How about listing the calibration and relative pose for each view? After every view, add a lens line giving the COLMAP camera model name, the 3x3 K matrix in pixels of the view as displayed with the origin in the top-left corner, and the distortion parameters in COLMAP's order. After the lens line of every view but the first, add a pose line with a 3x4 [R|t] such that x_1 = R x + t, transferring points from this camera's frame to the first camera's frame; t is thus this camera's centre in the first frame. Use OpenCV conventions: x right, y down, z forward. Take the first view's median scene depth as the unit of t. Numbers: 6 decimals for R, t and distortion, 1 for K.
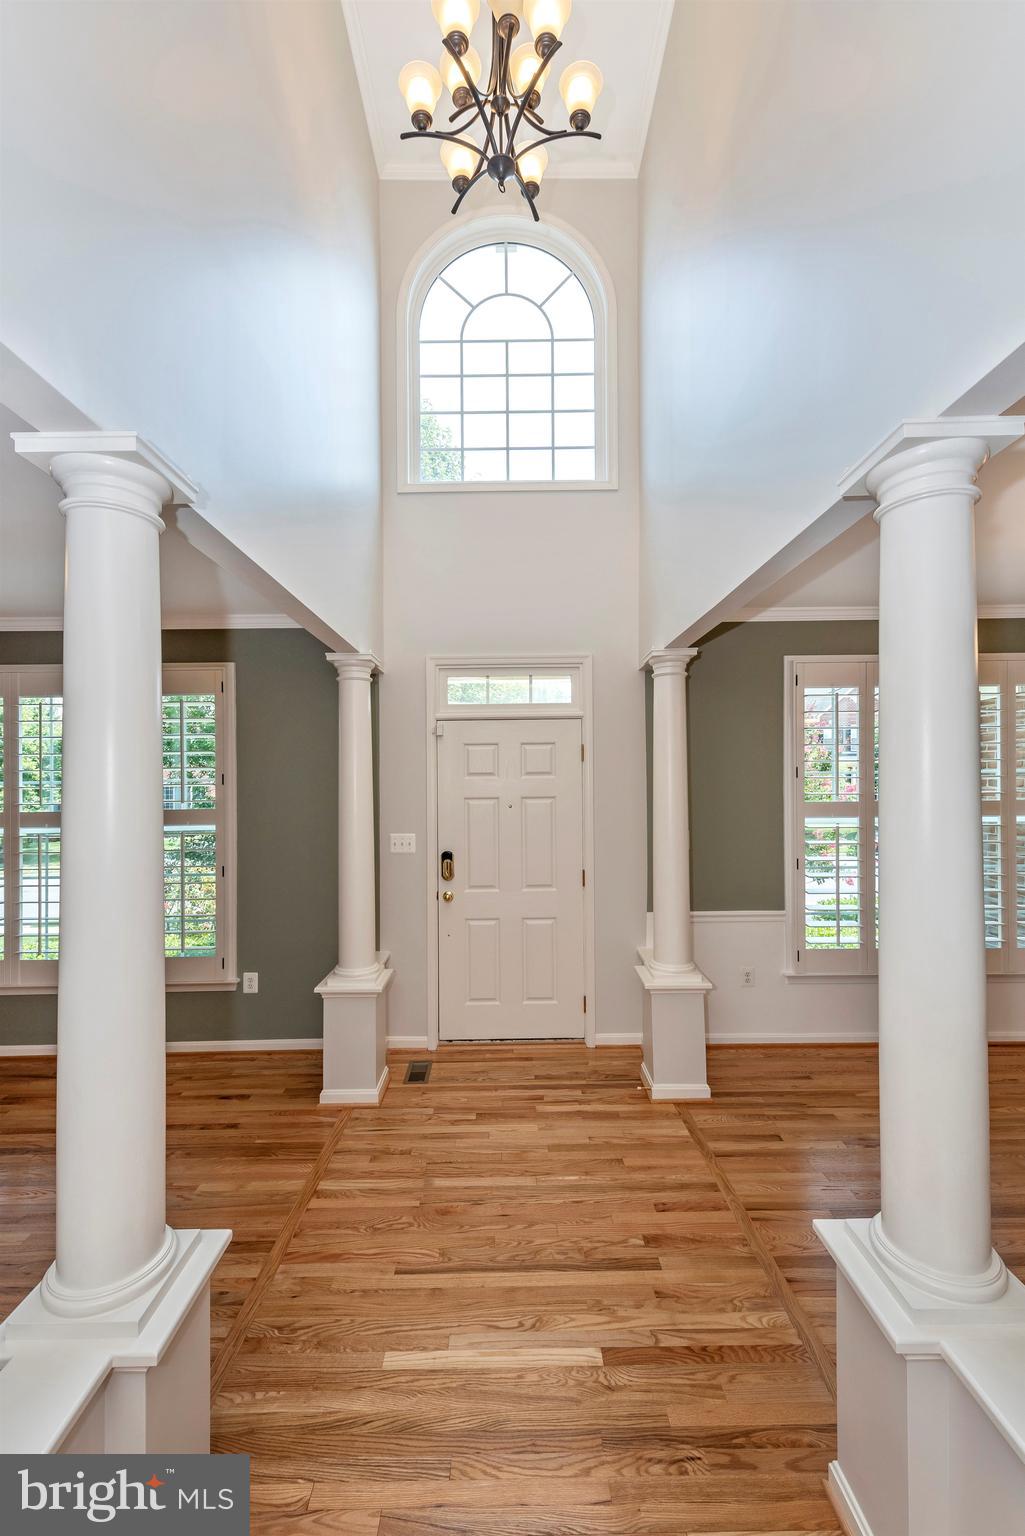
lens RADIAL K [[619.7, 0, 516.8], [0, 619.7, 783.5], [0, 0, 1]] dist [0.008897, -0.000194]
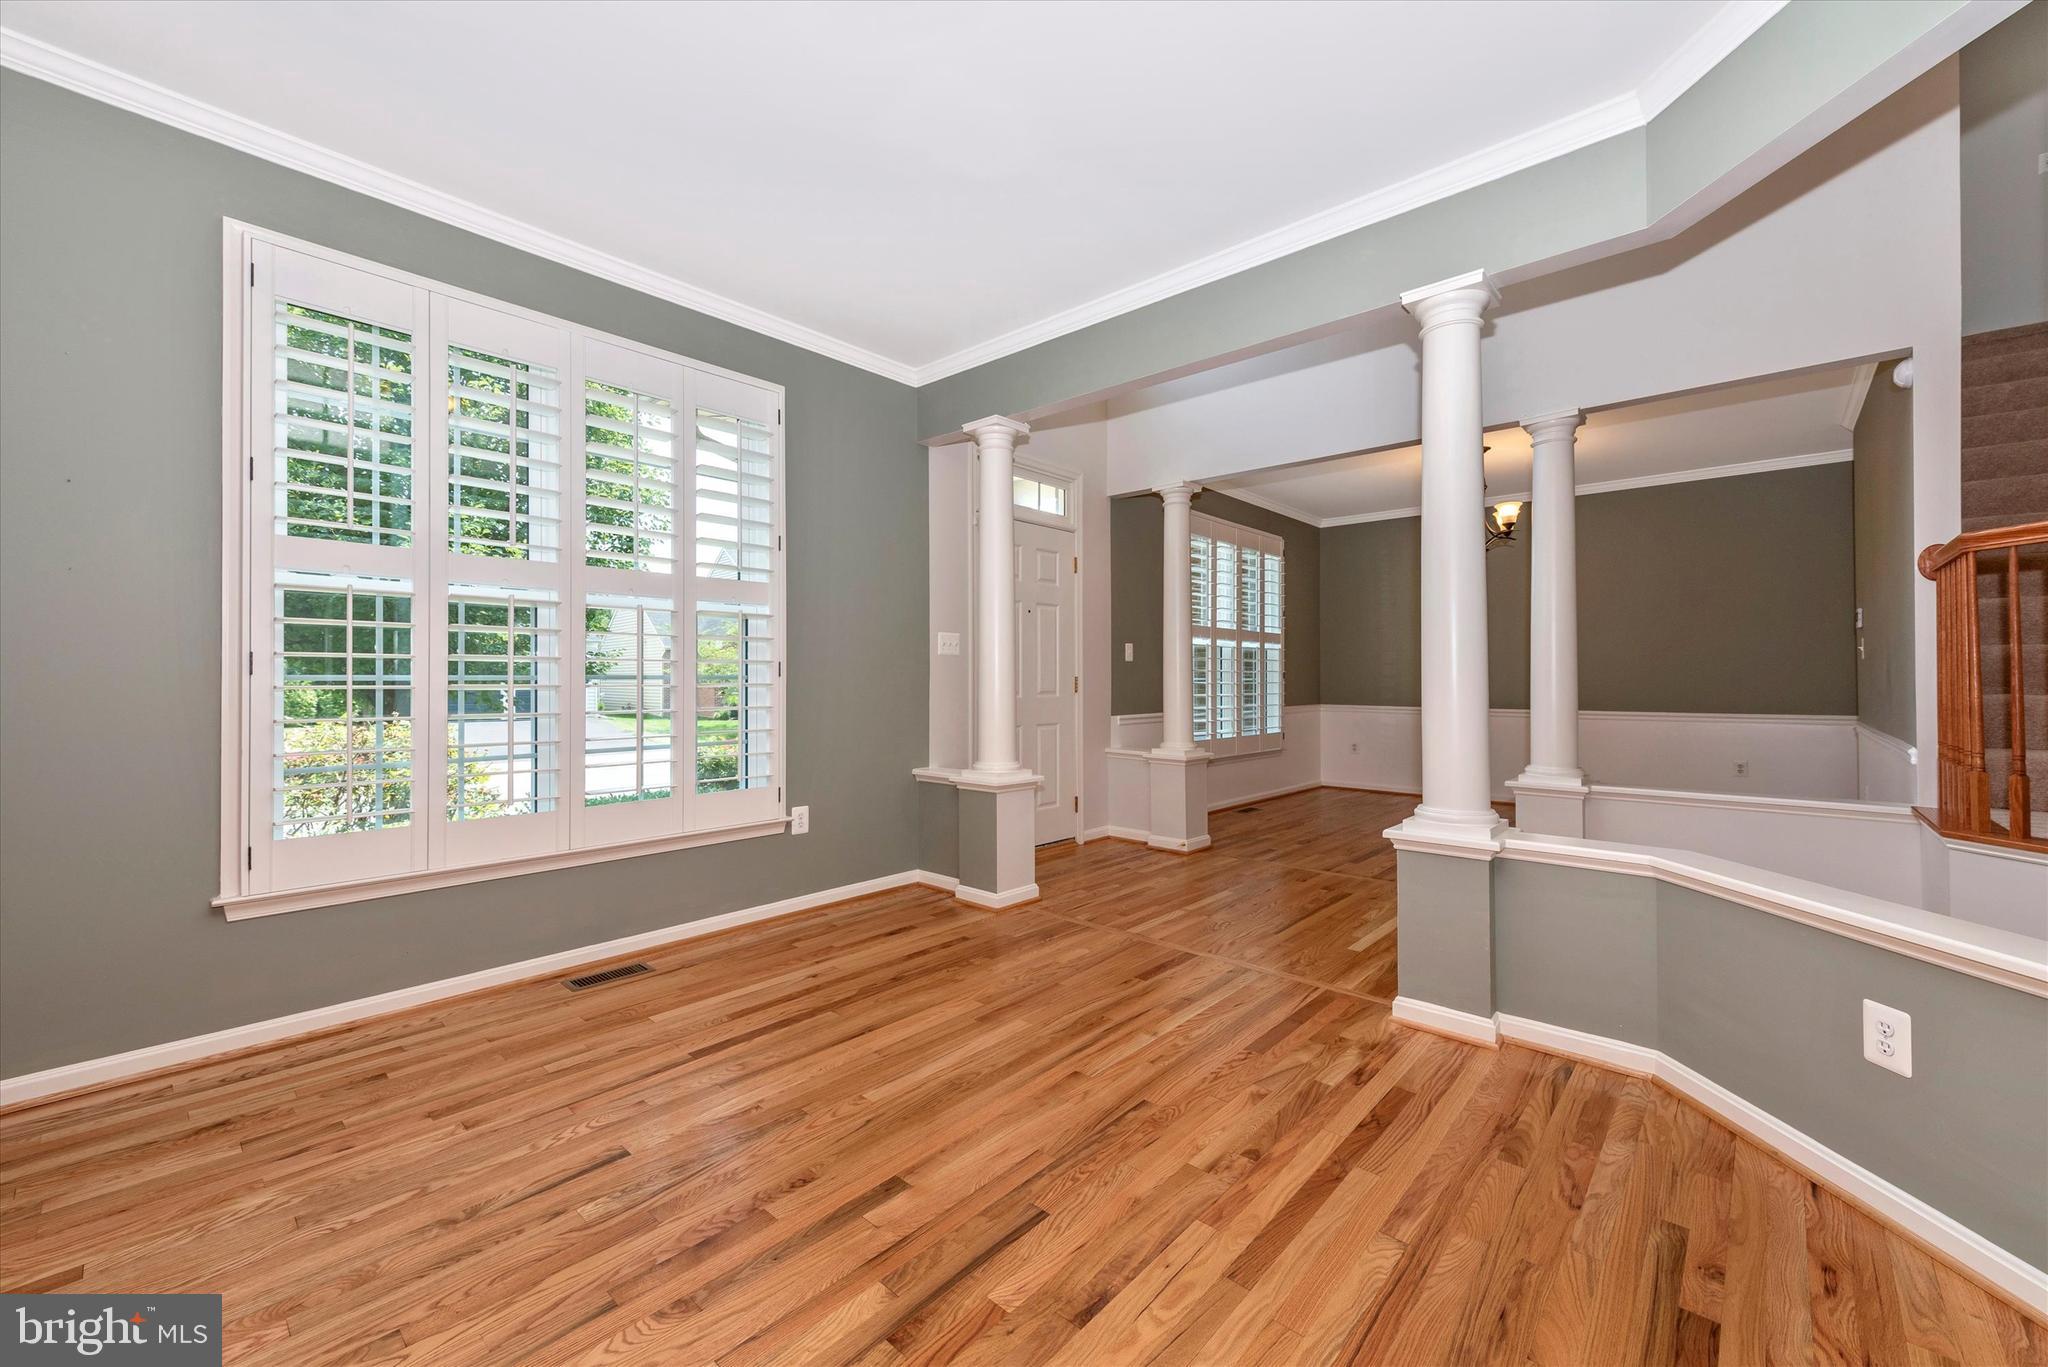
lens RADIAL K [[826.3, 0, 1020.1], [0, 826.3, 687.3], [0, 0, 1]] dist [0.008897, -0.000194]
pose [[0.672476, 0.004887, 0.740103, -1.084867], [-0.016205, 0.999836, 0.008123, 0.163133], [-0.739942, -0.017455, 0.672445, 0.150419]]
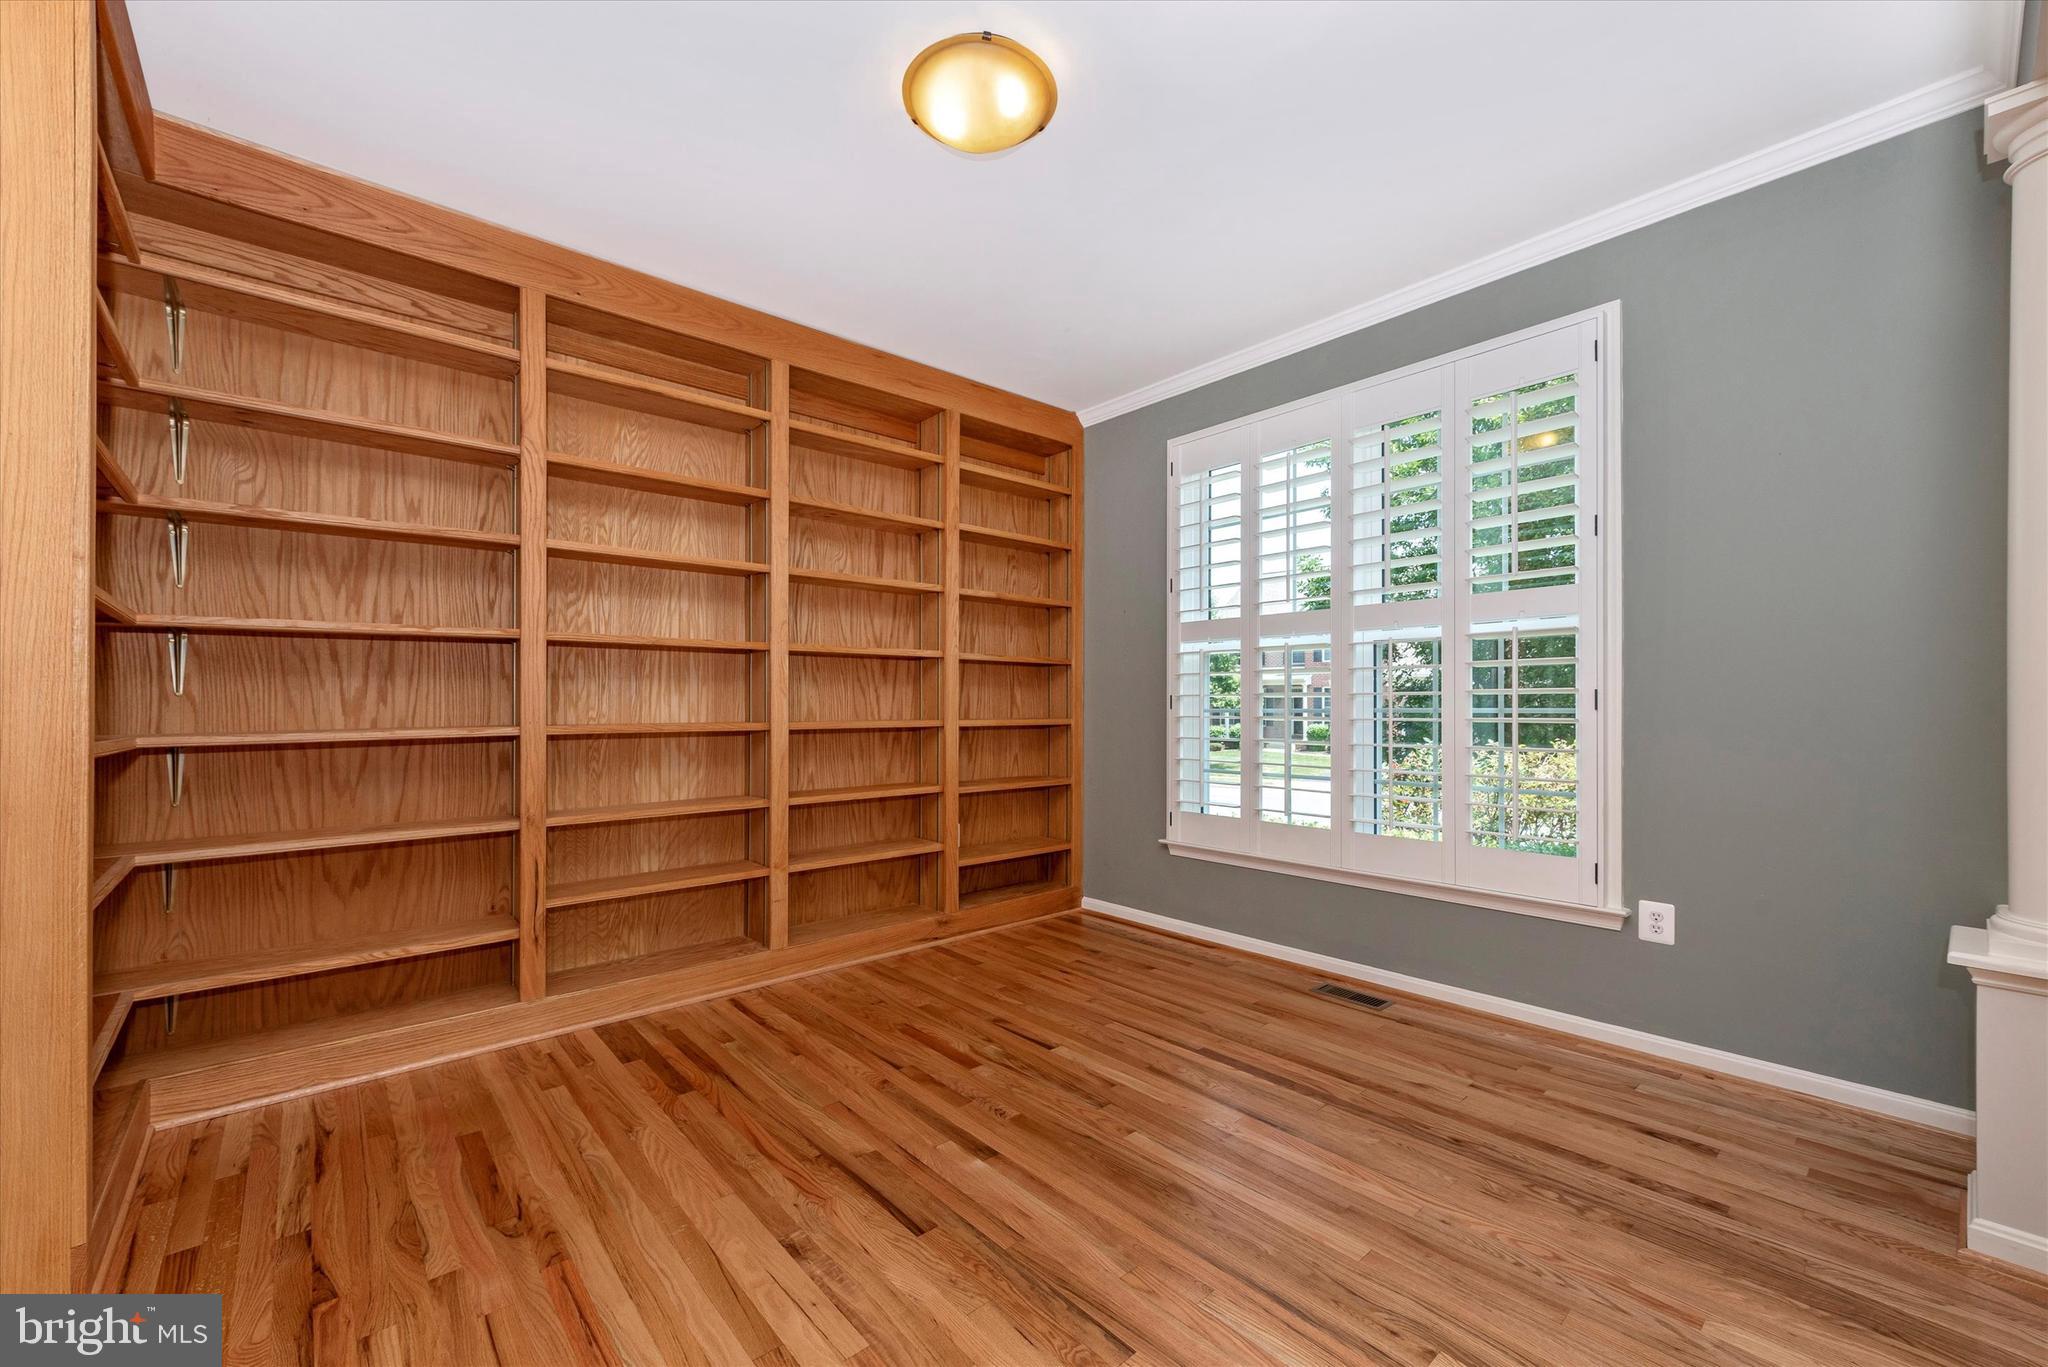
lens RADIAL K [[826.3, 0, 1020.1], [0, 826.3, 687.3], [0, 0, 1]] dist [0.008897, -0.000194]
pose [[0.648906, -0.006894, -0.760837, -0.272721], [-0.002464, 0.999935, -0.011161, 0.152531], [0.760864, 0.009117, 0.648847, 0.181951]]
